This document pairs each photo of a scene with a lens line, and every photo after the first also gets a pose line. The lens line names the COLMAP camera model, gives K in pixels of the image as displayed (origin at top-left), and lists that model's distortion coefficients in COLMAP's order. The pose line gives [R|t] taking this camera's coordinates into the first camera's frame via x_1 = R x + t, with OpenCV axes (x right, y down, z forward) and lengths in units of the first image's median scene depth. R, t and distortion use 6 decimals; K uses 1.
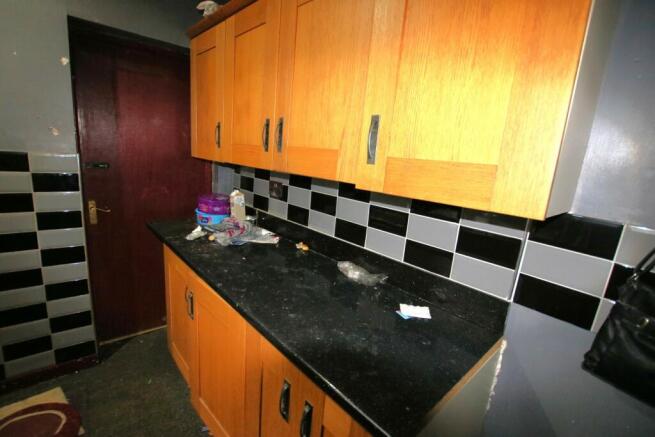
lens RADIAL K [[303.6, 0, 328.4], [0, 303.6, 219.4], [0, 0, 1]] dist [-0.026346, 0.000653]
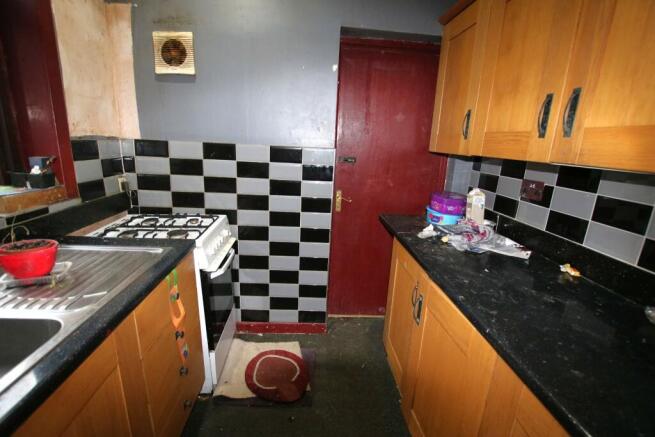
lens RADIAL K [[303.6, 0, 328.4], [0, 303.6, 219.4], [0, 0, 1]] dist [-0.026346, 0.000653]
pose [[0.780499, 0.112937, -0.614871, -0.108028], [-0.116766, 0.992574, 0.034093, 0.011434], [0.614156, 0.045187, 0.787890, 0.073340]]
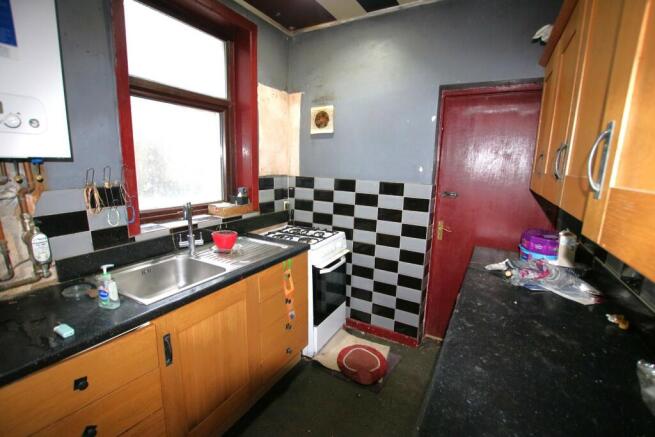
lens RADIAL K [[303.6, 0, 328.4], [0, 303.6, 219.4], [0, 0, 1]] dist [-0.026346, 0.000653]
pose [[0.311489, 0.102469, -0.944709, 0.295873], [-0.202267, 0.978536, 0.039447, -0.026636], [0.928473, 0.178796, 0.325529, 0.145885]]
